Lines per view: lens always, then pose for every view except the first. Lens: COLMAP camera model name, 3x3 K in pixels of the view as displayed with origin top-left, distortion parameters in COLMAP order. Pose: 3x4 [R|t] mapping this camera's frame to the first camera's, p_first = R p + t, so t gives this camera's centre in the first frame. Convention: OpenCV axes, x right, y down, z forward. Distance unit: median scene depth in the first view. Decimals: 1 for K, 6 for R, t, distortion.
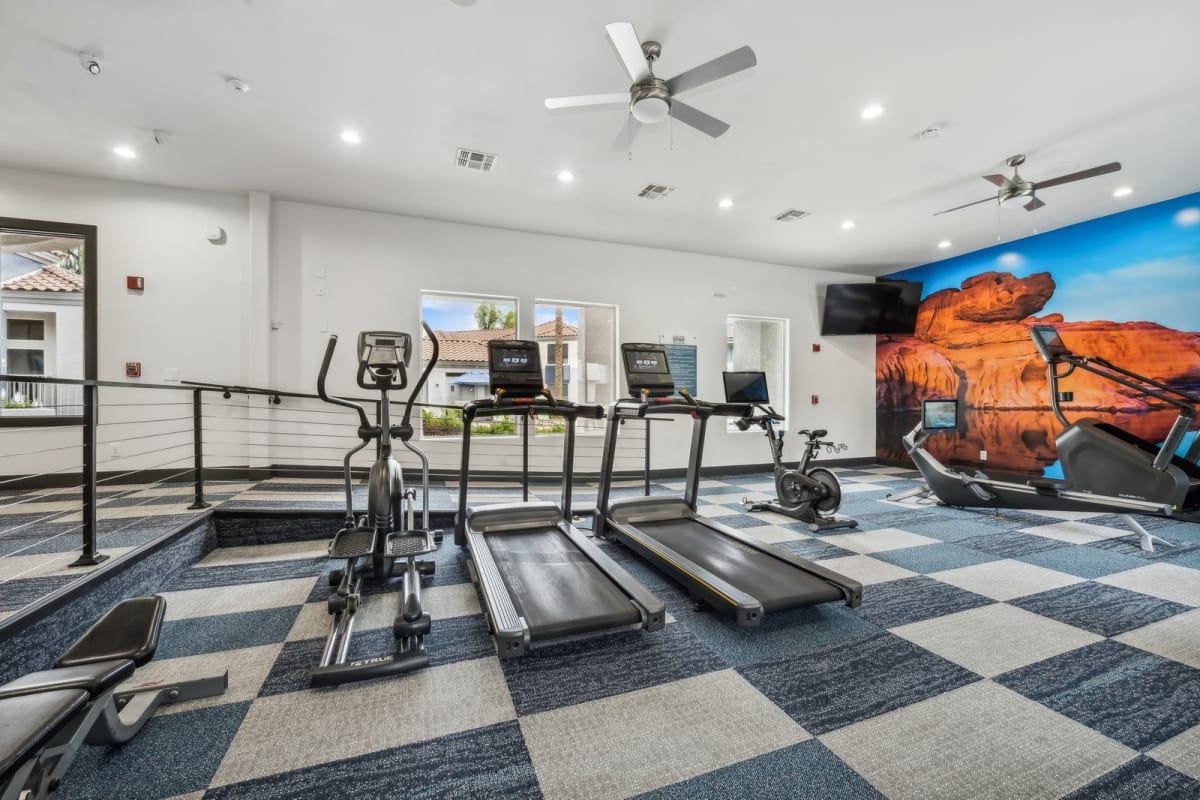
lens RADIAL K [[477.9, 0, 600.3], [0, 477.9, 402.6], [0, 0, 1]] dist [-0.002152, -0.000563]
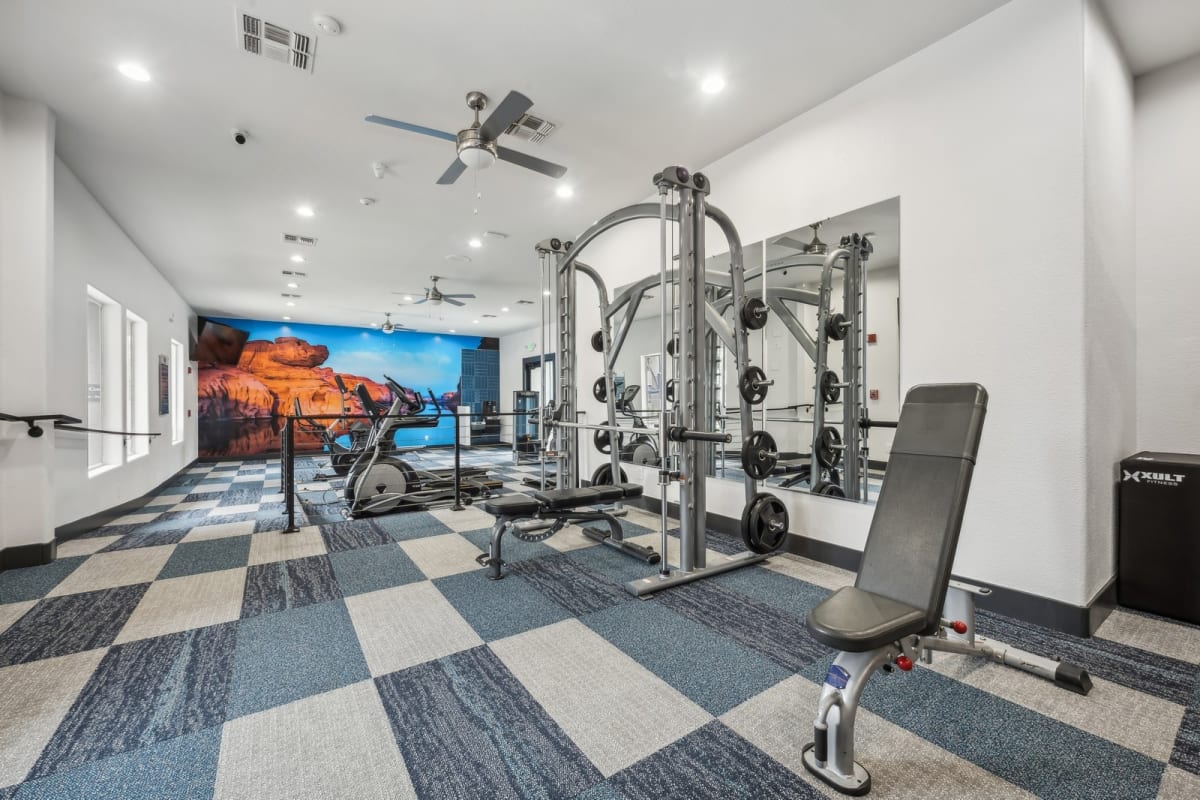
lens RADIAL K [[477.9, 0, 605.7], [0, 477.9, 398.6], [0, 0, 1]] dist [-0.002152, -0.000563]
pose [[-0.244790, 0.005134, 0.969563, -1.051518], [0.010054, 0.999946, -0.002756, -0.032729], [-0.969524, 0.009074, -0.244828, 0.305825]]
